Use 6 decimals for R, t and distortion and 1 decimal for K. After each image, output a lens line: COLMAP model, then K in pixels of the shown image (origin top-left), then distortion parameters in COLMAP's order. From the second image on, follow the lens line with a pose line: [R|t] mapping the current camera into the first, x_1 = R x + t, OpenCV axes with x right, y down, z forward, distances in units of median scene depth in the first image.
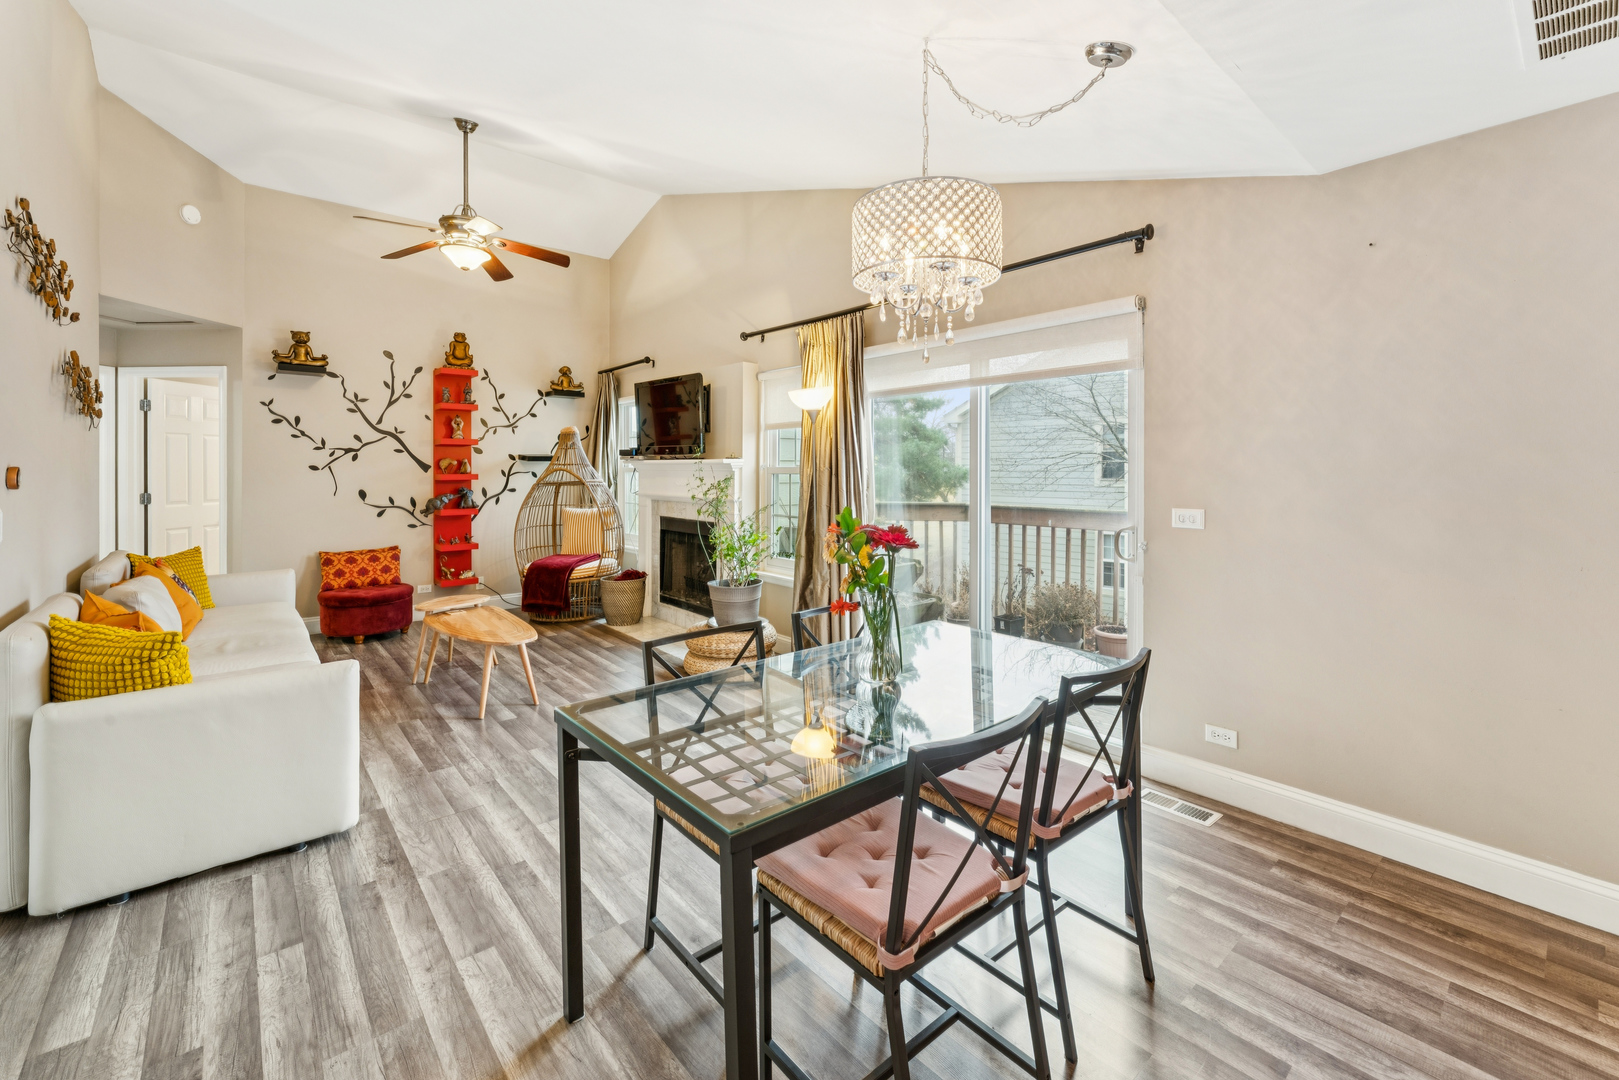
lens RADIAL K [[674.0, 0, 802.8], [0, 674.0, 476.8], [0, 0, 1]] dist [0.000957, -0.000183]
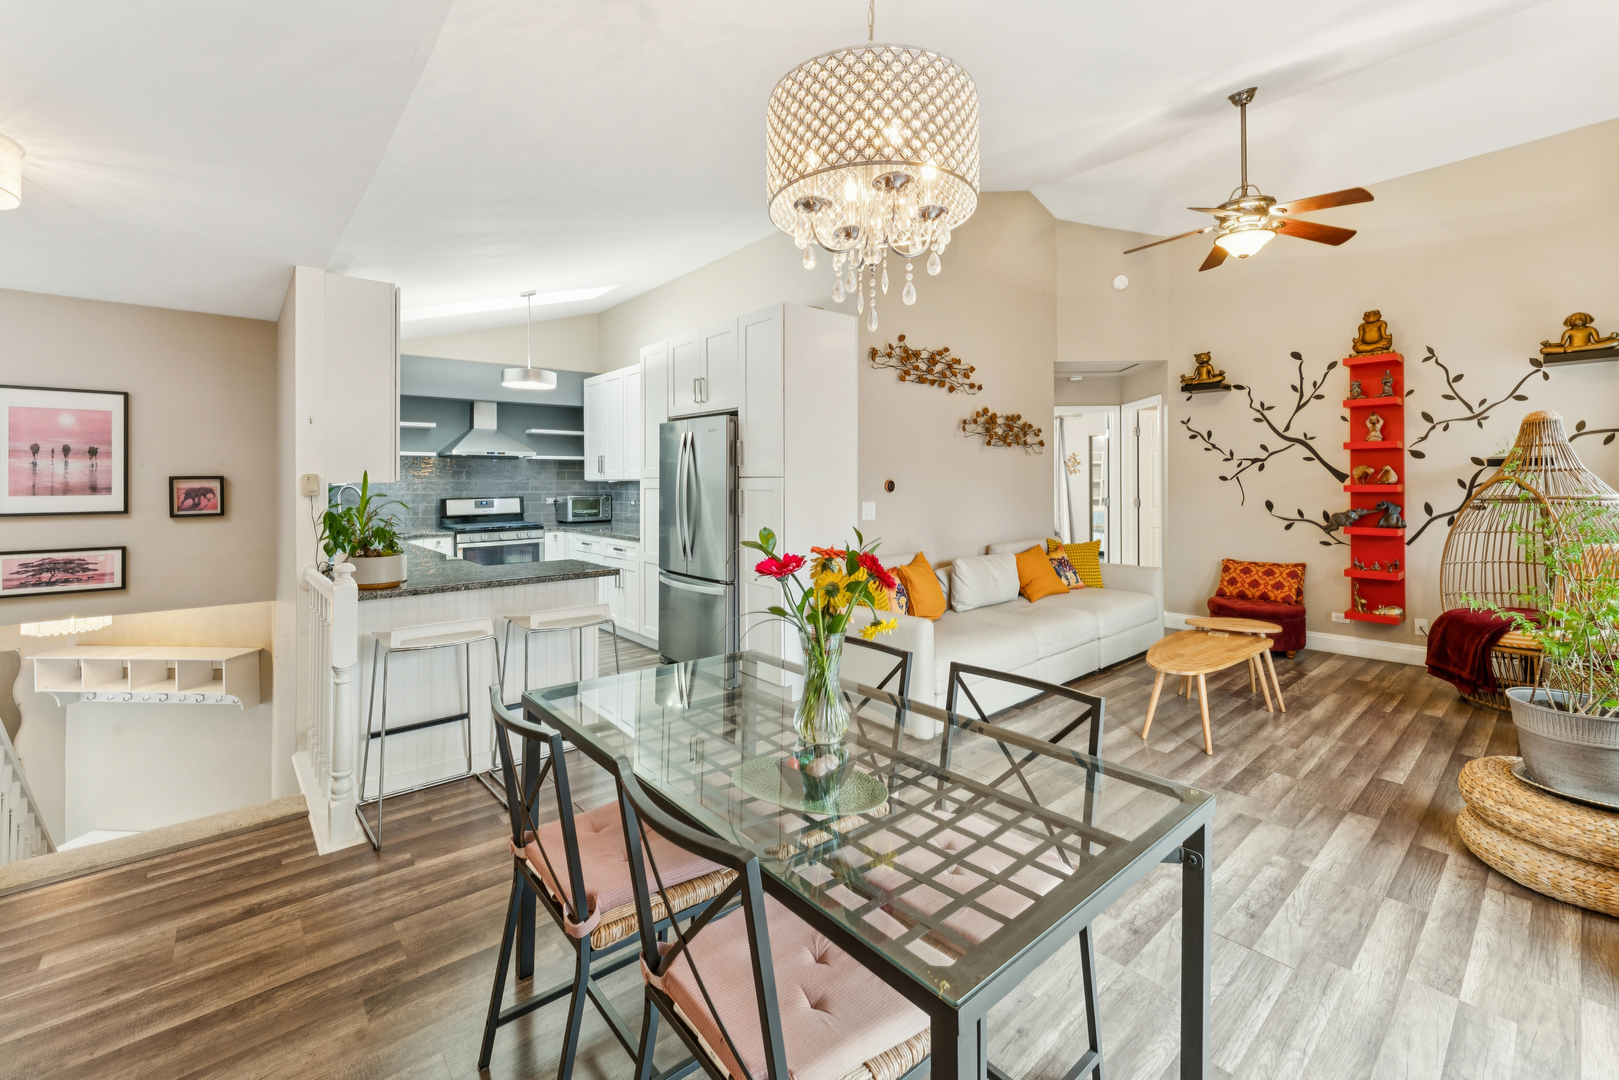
lens RADIAL K [[674.0, 0, 820.3], [0, 674.0, 475.5], [0, 0, 1]] dist [0.000957, -0.000183]
pose [[0.016791, -0.008841, -0.999820, 0.301787], [-0.005250, 0.999946, -0.008930, -0.004724], [0.999845, 0.005399, 0.016744, 0.333684]]
